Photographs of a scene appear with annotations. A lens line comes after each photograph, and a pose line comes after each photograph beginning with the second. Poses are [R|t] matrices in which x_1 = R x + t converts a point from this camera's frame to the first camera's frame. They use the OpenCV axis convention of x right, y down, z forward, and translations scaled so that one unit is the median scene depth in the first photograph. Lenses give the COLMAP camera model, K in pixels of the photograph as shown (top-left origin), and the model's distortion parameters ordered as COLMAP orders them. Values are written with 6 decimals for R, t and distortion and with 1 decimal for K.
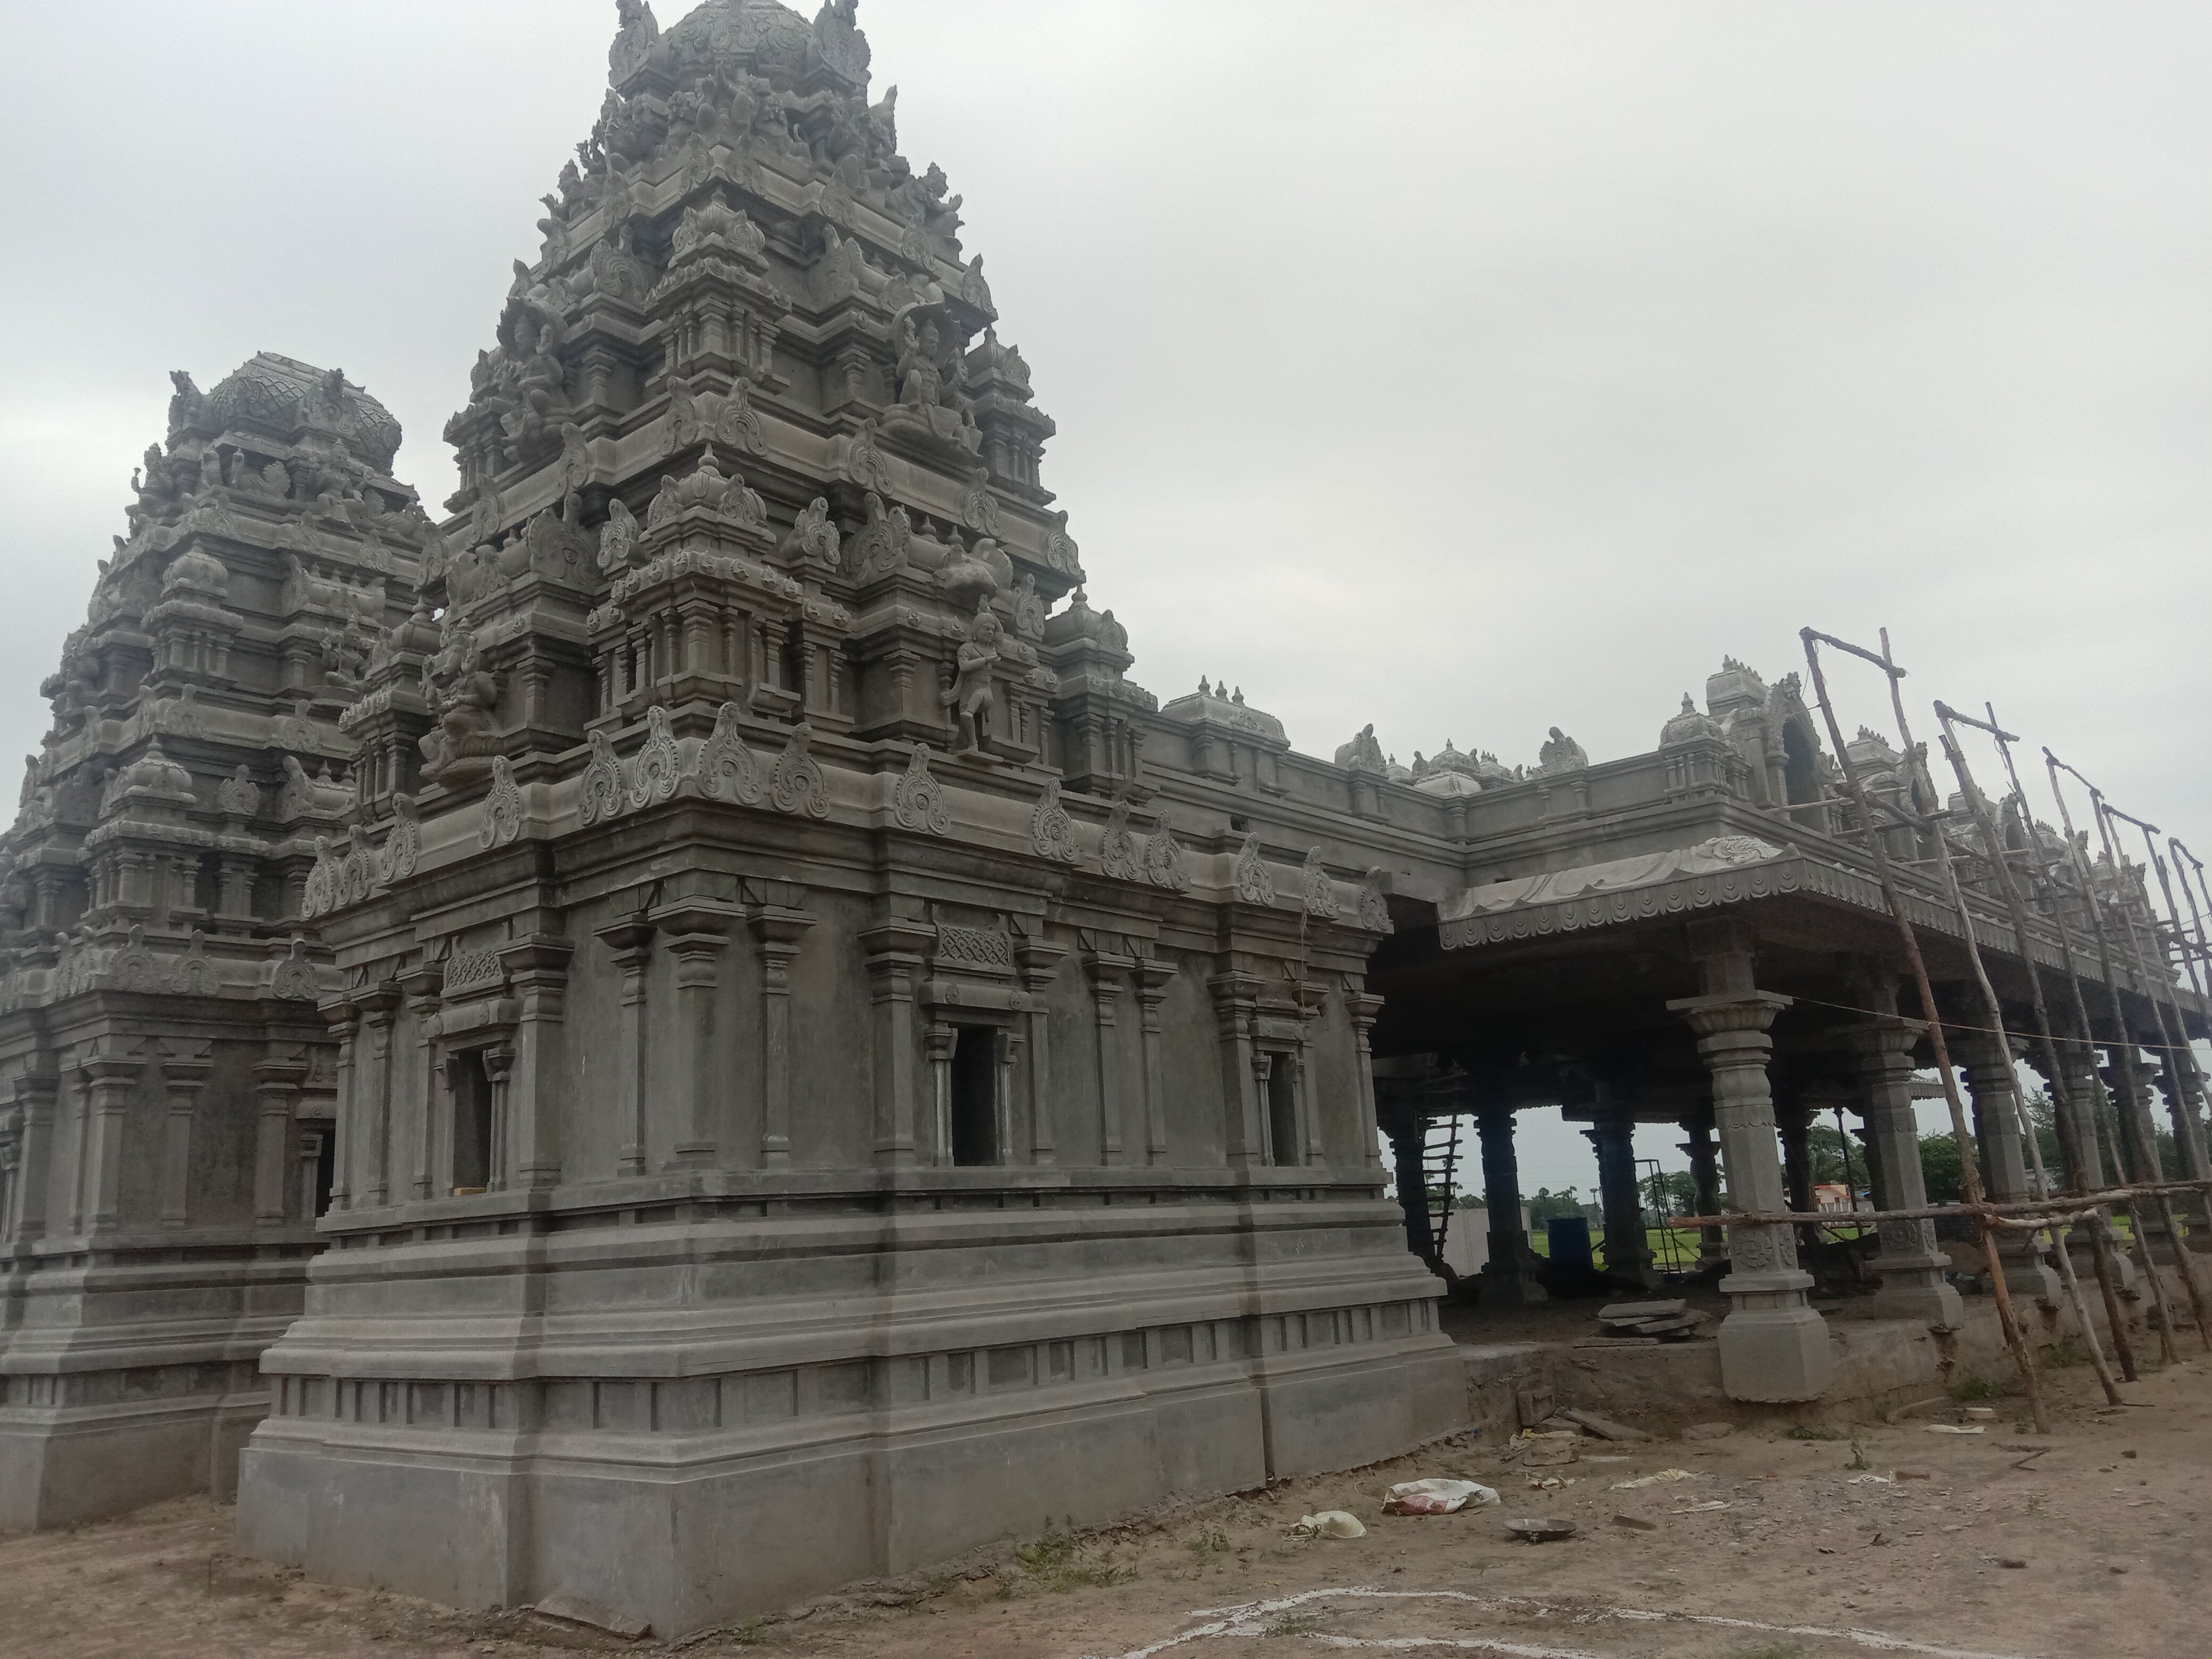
lens RADIAL K [[1825.3, 0, 1207.4], [0, 1825.3, 864.2], [0, 0, 1]] dist [0.069487, -0.256939]
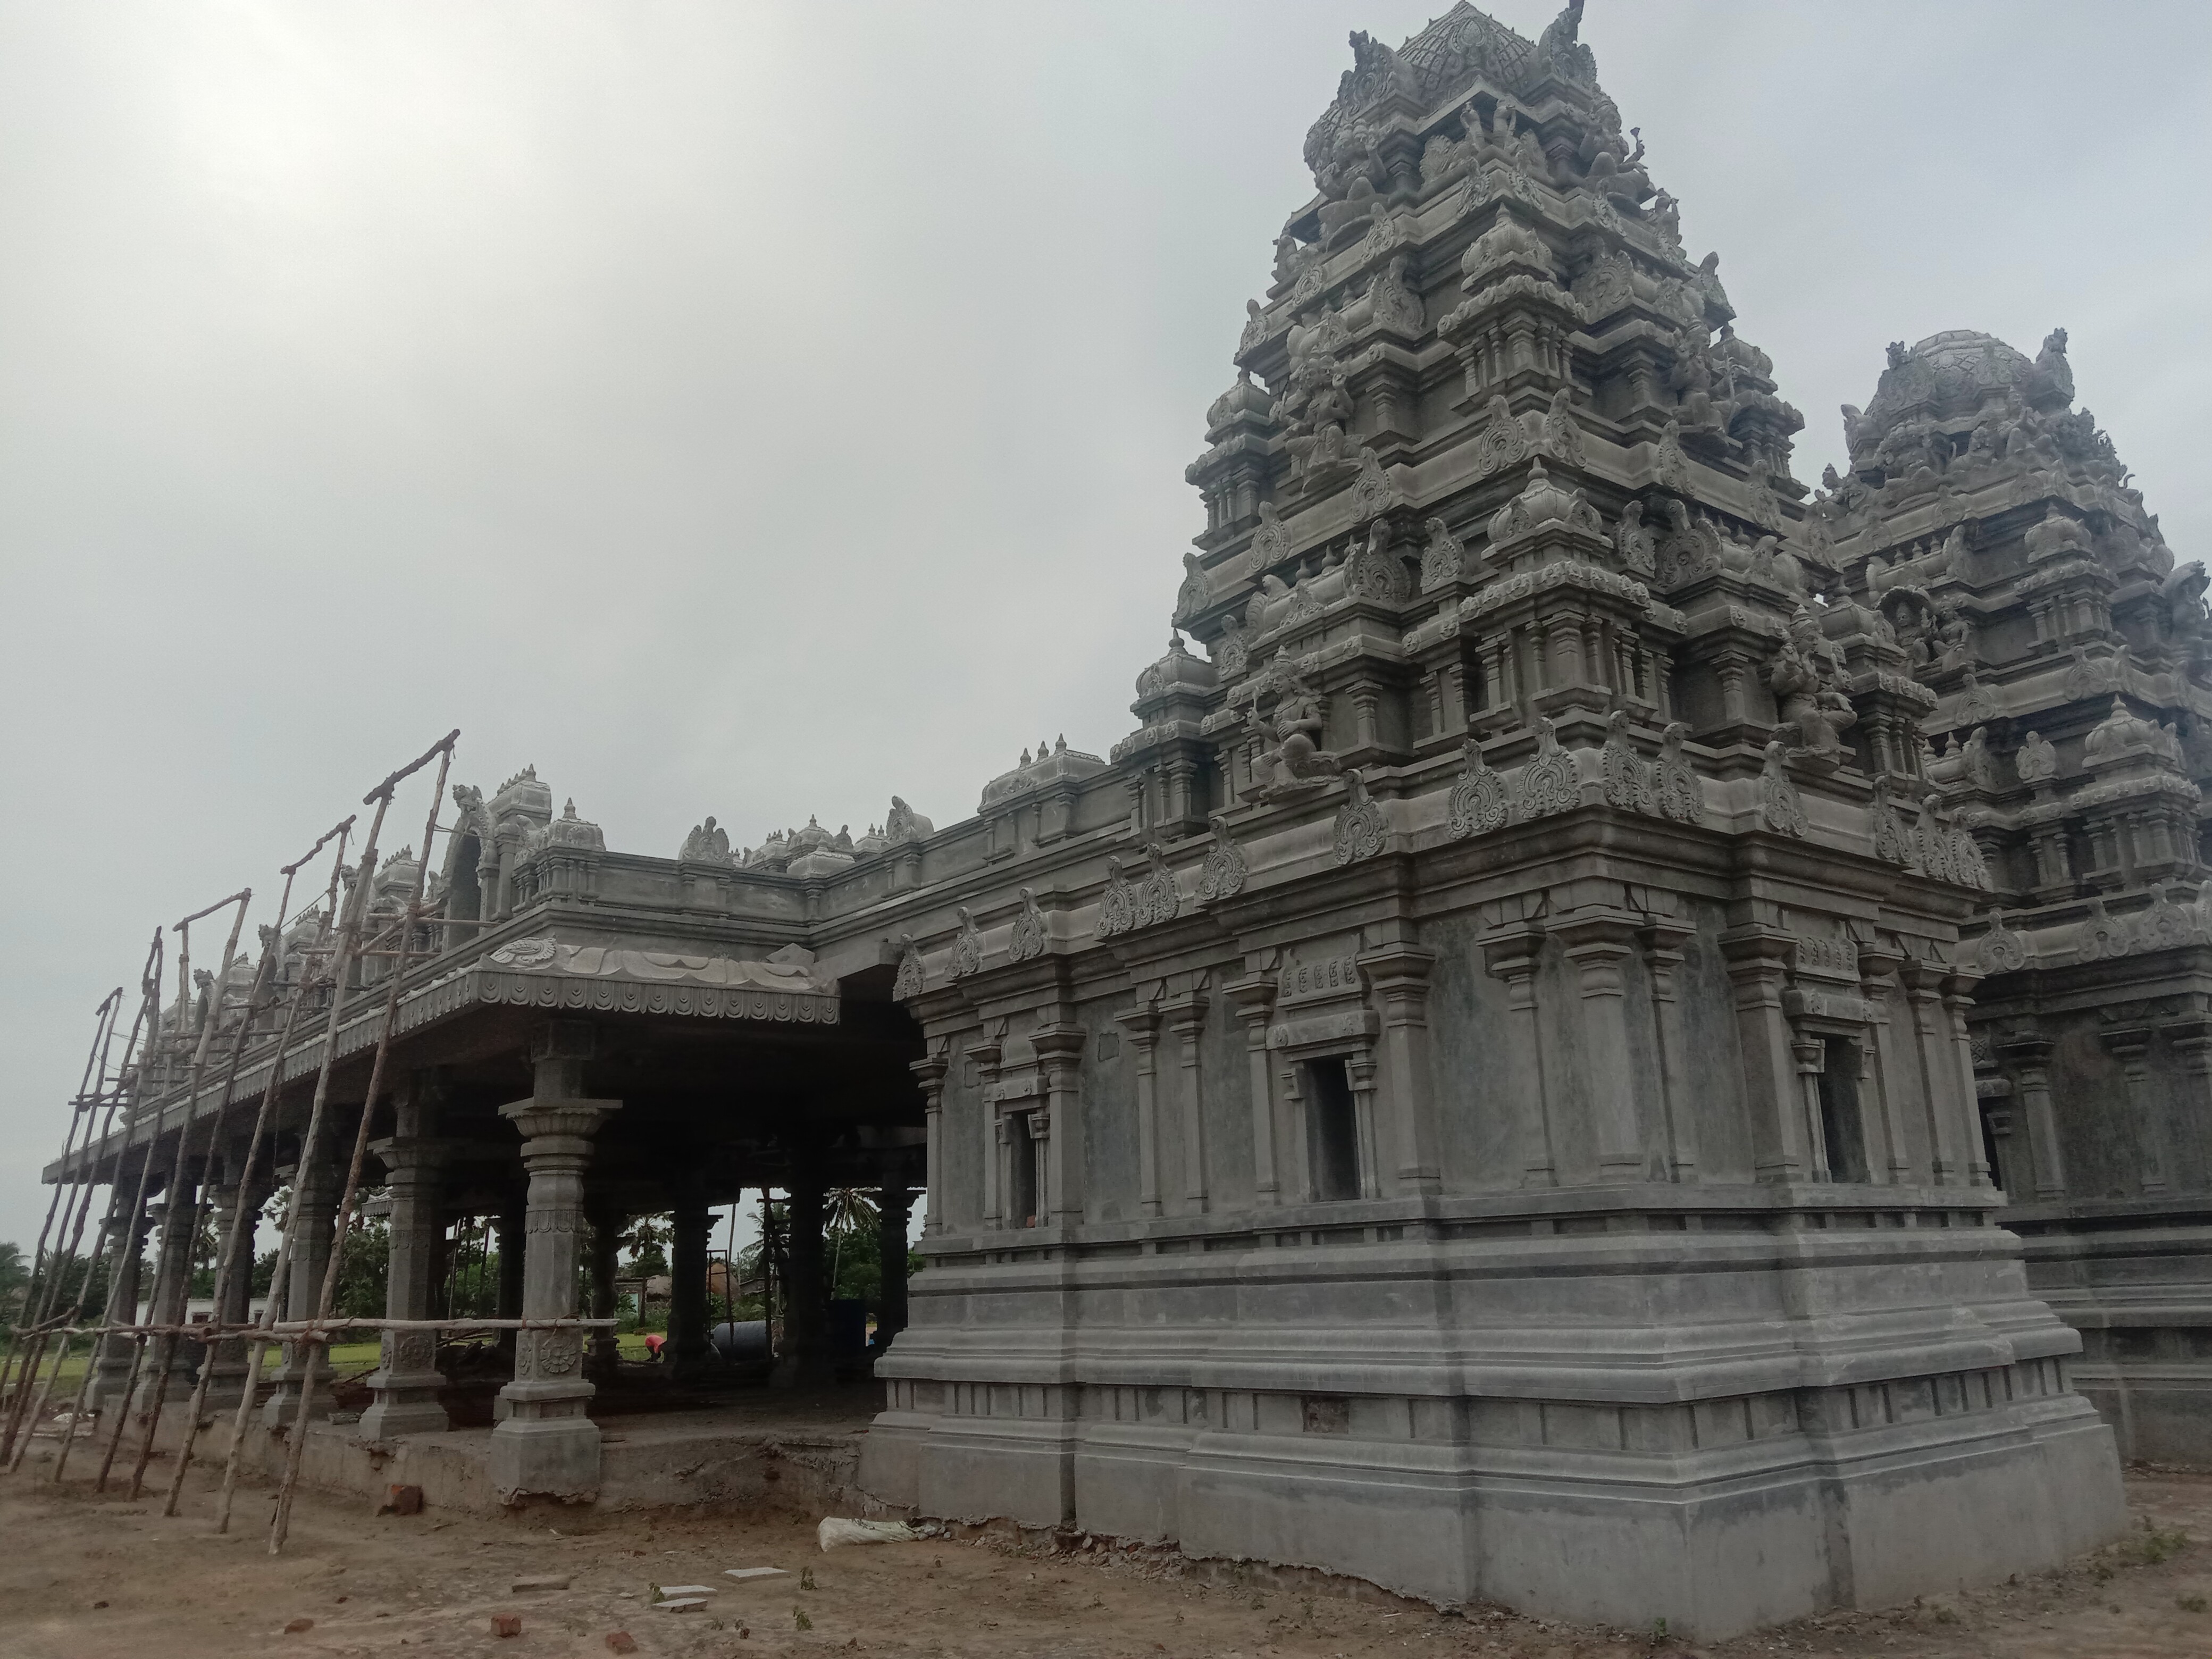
lens RADIAL K [[1808.3, 0, 1111.6], [0, 1808.3, 829.3], [0, 0, 1]] dist [0.188486, -0.556328]
pose [[0.974361, -0.026955, -0.223371, -0.273377], [0.019901, 0.999231, -0.033770, 0.004386], [0.224110, 0.028459, 0.974148, -0.029650]]
